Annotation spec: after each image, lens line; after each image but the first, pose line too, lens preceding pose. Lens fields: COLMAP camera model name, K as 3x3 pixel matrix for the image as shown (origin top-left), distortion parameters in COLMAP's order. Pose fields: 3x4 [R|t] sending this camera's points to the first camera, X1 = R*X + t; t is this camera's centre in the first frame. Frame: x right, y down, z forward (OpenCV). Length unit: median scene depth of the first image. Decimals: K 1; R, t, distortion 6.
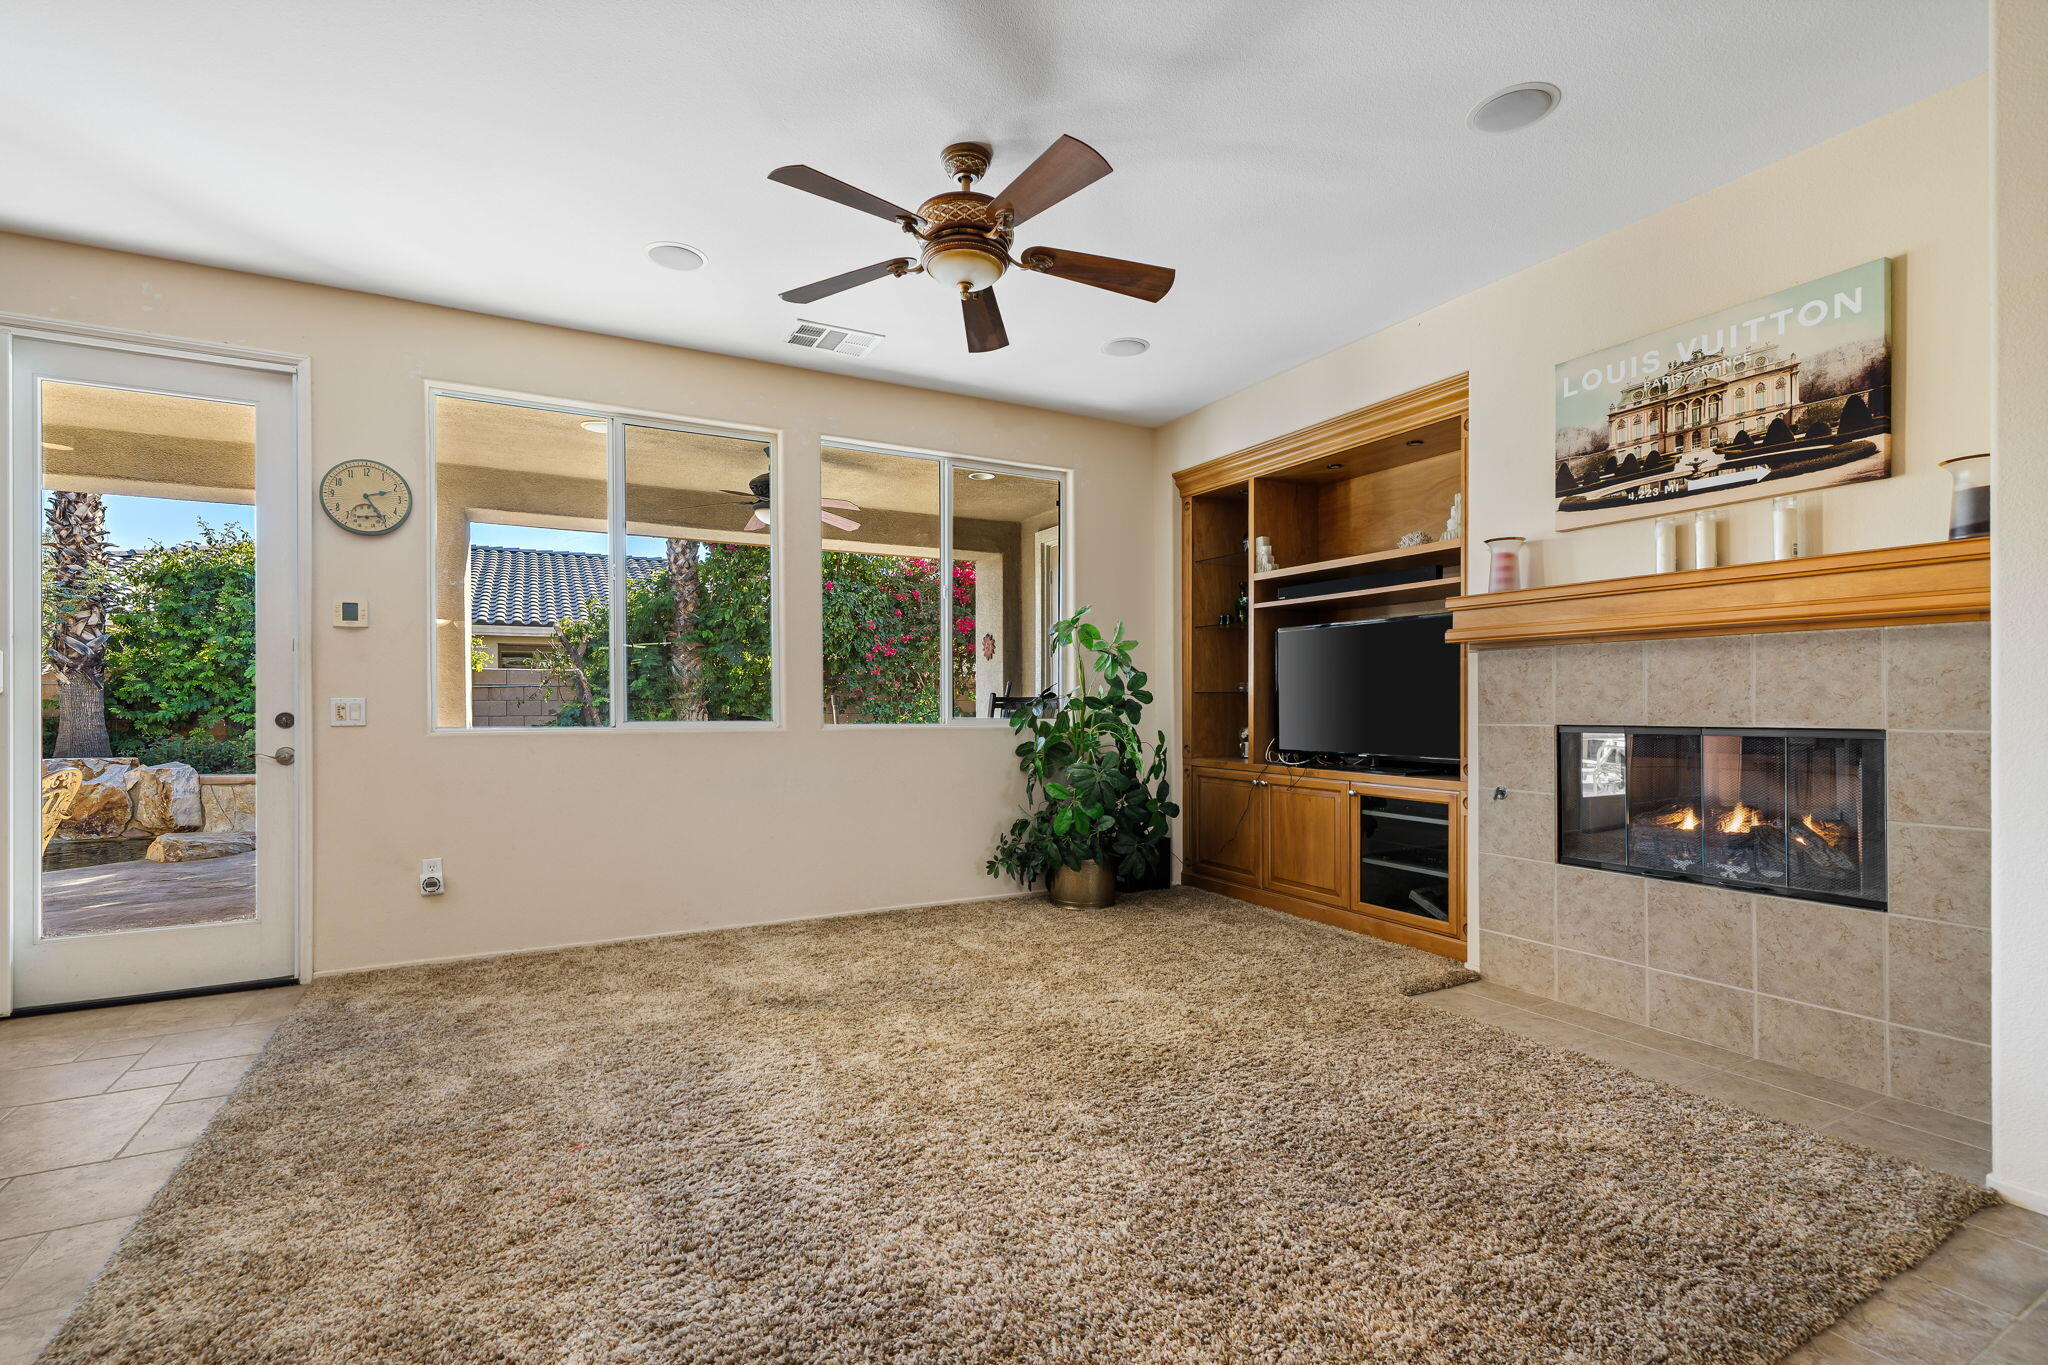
lens RADIAL K [[917.2, 0, 994.9], [0, 917.2, 699.3], [0, 0, 1]] dist [-0.000540, 0.000173]
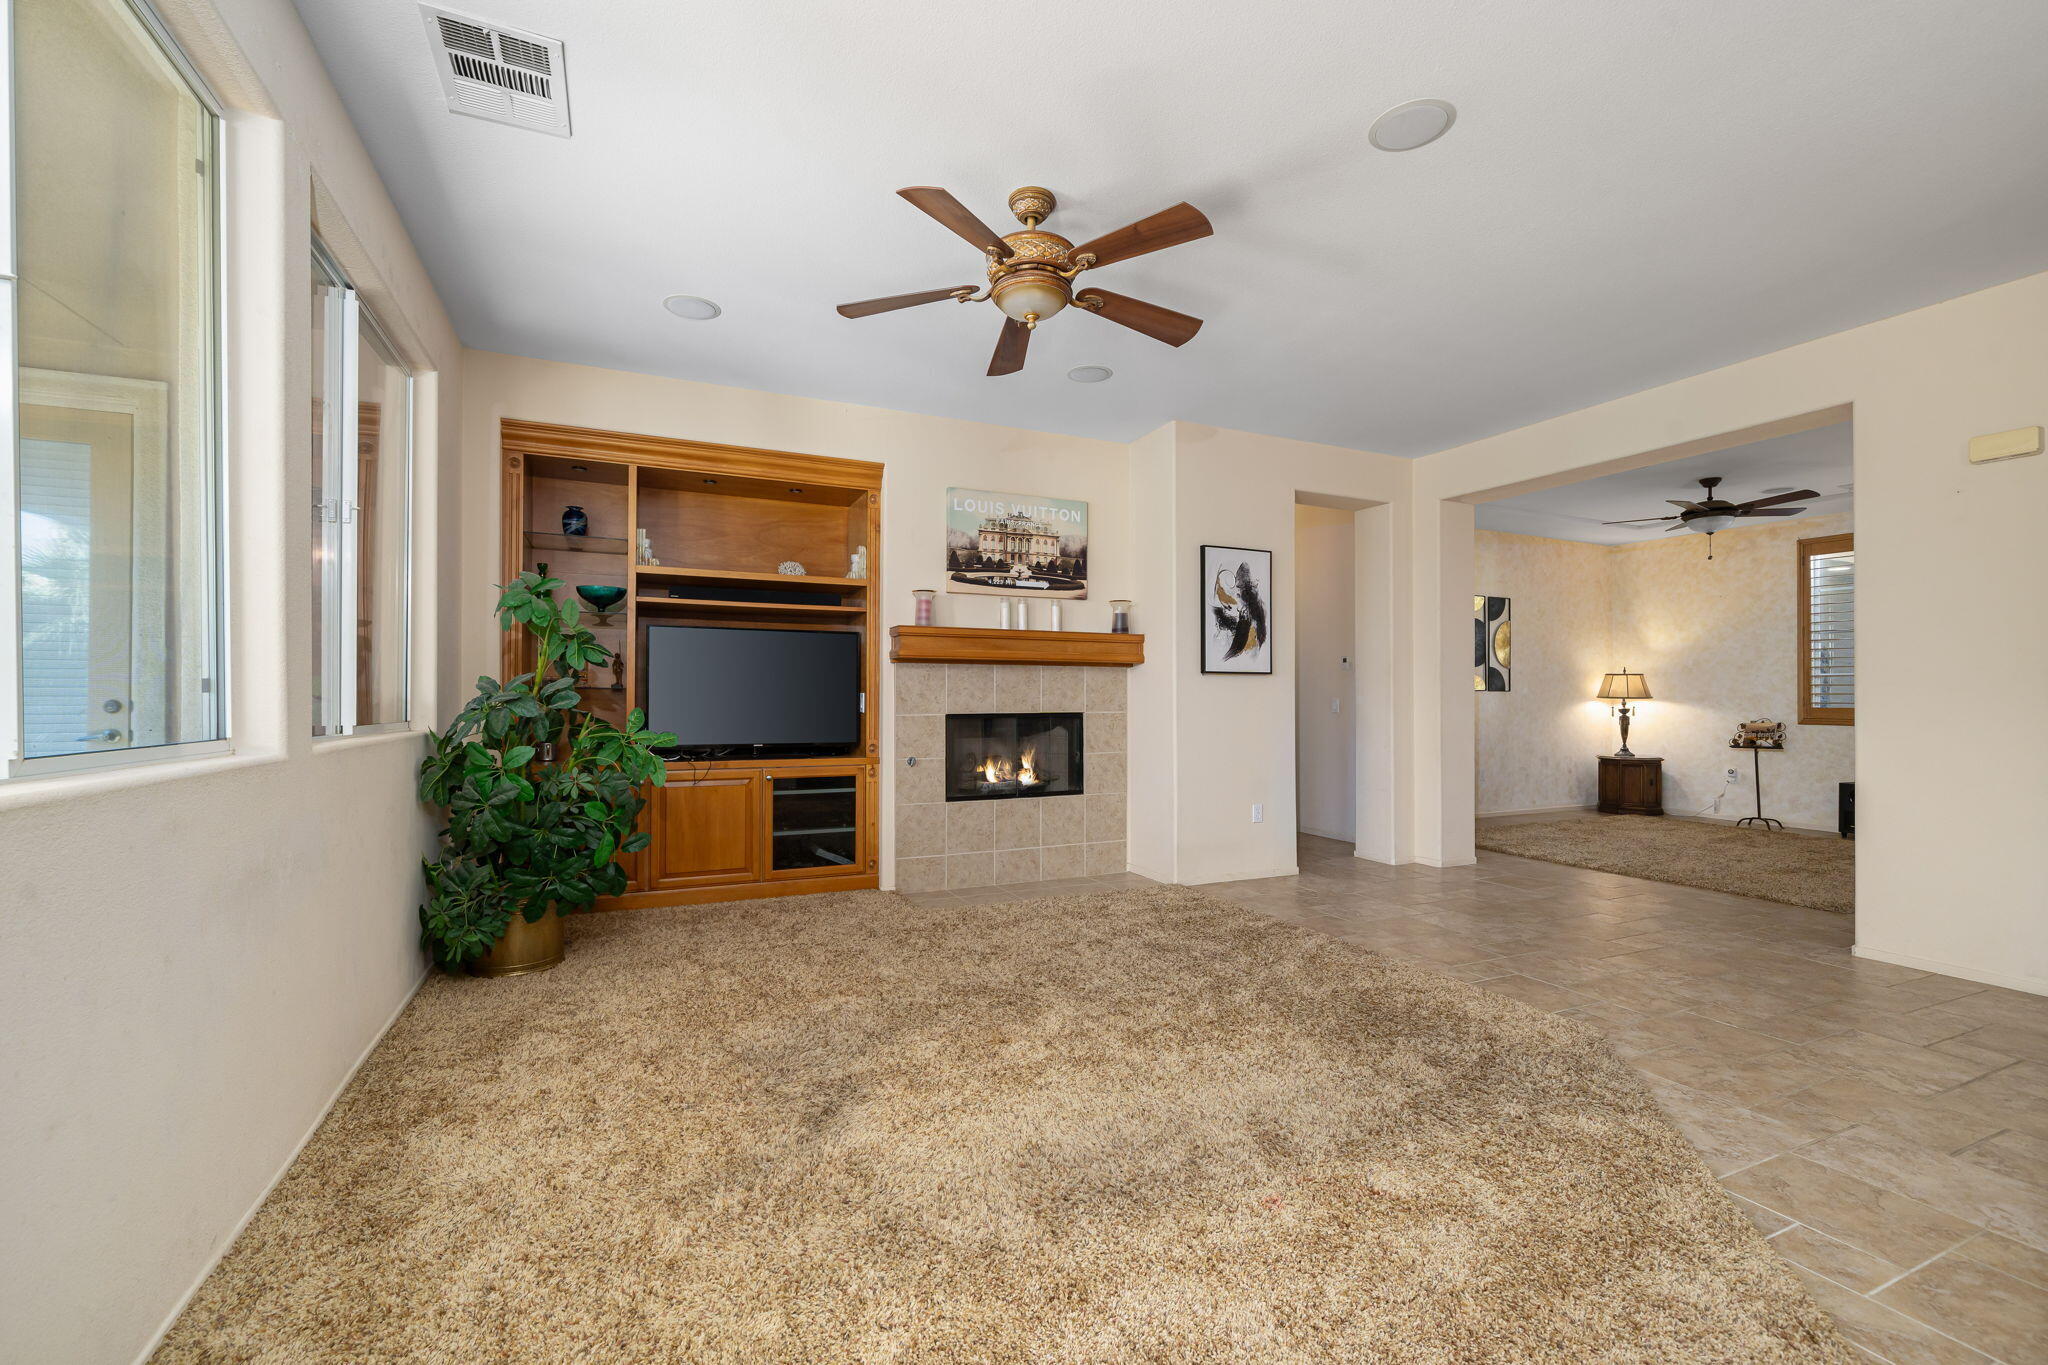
lens RADIAL K [[870.7, 0, 1024.0], [0, 870.7, 682.5], [0, 0, 1]] dist [-0.003110, 0.000101]
pose [[0.045179, 0.020954, 0.998759, -0.954125], [-0.005531, 0.999770, -0.020725, 0.004146], [-0.998964, -0.004588, 0.045284, 0.867424]]
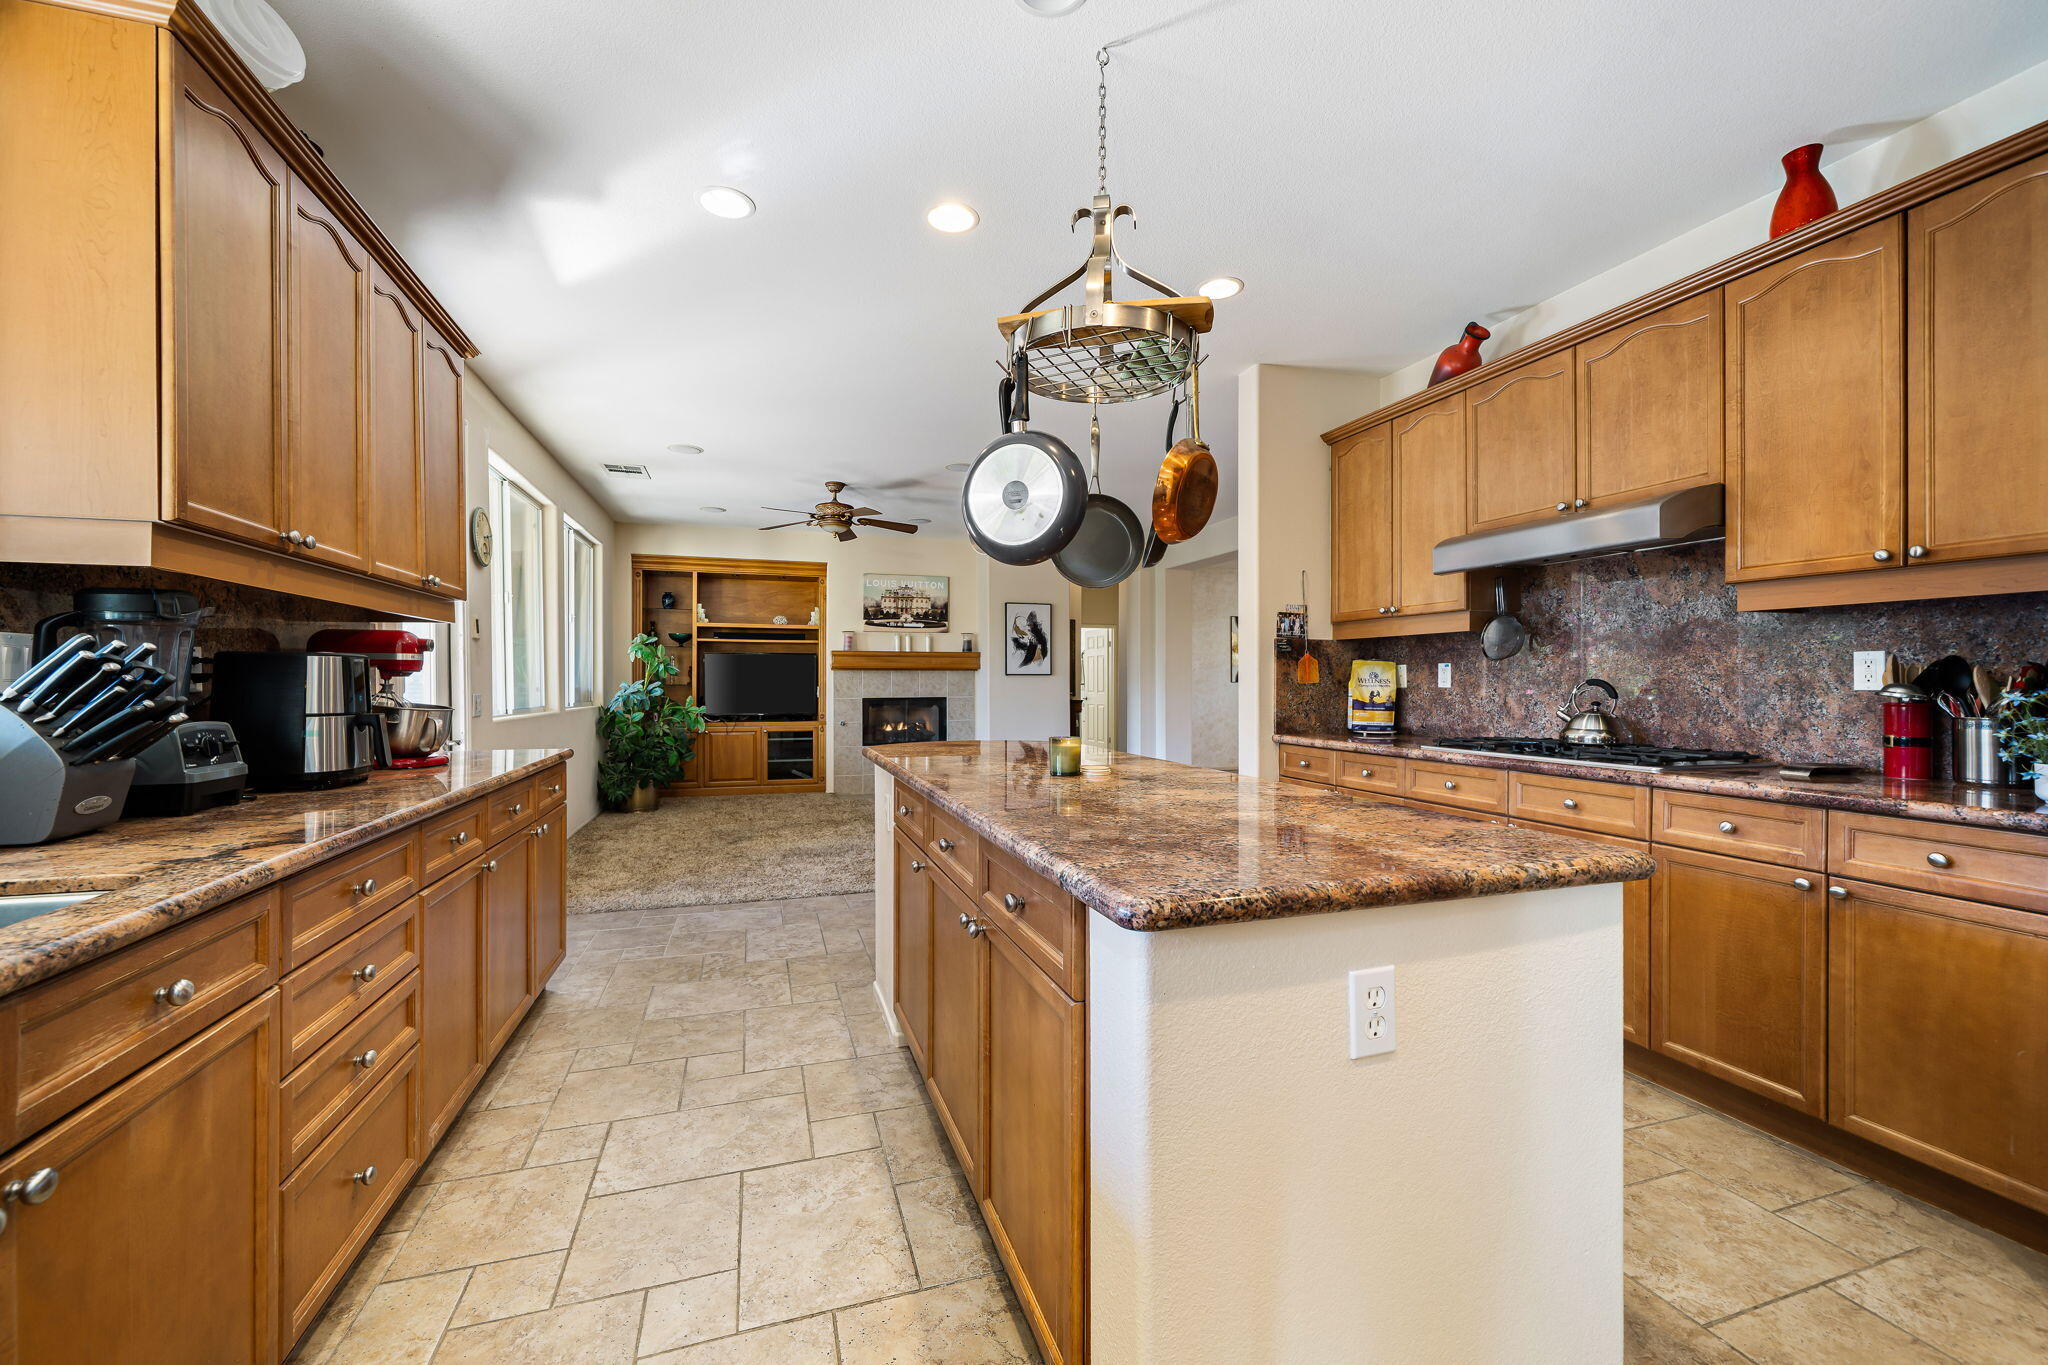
lens RADIAL K [[830.8, 0, 1023.3], [0, 830.8, 670.5], [0, 0, 1]] dist [-0.000481, 0.000031]
pose [[0.163875, 0.014796, 0.986370, -2.047378], [-0.004560, 0.999888, -0.014241, -0.025702], [-0.986471, -0.002164, 0.163924, 0.078253]]
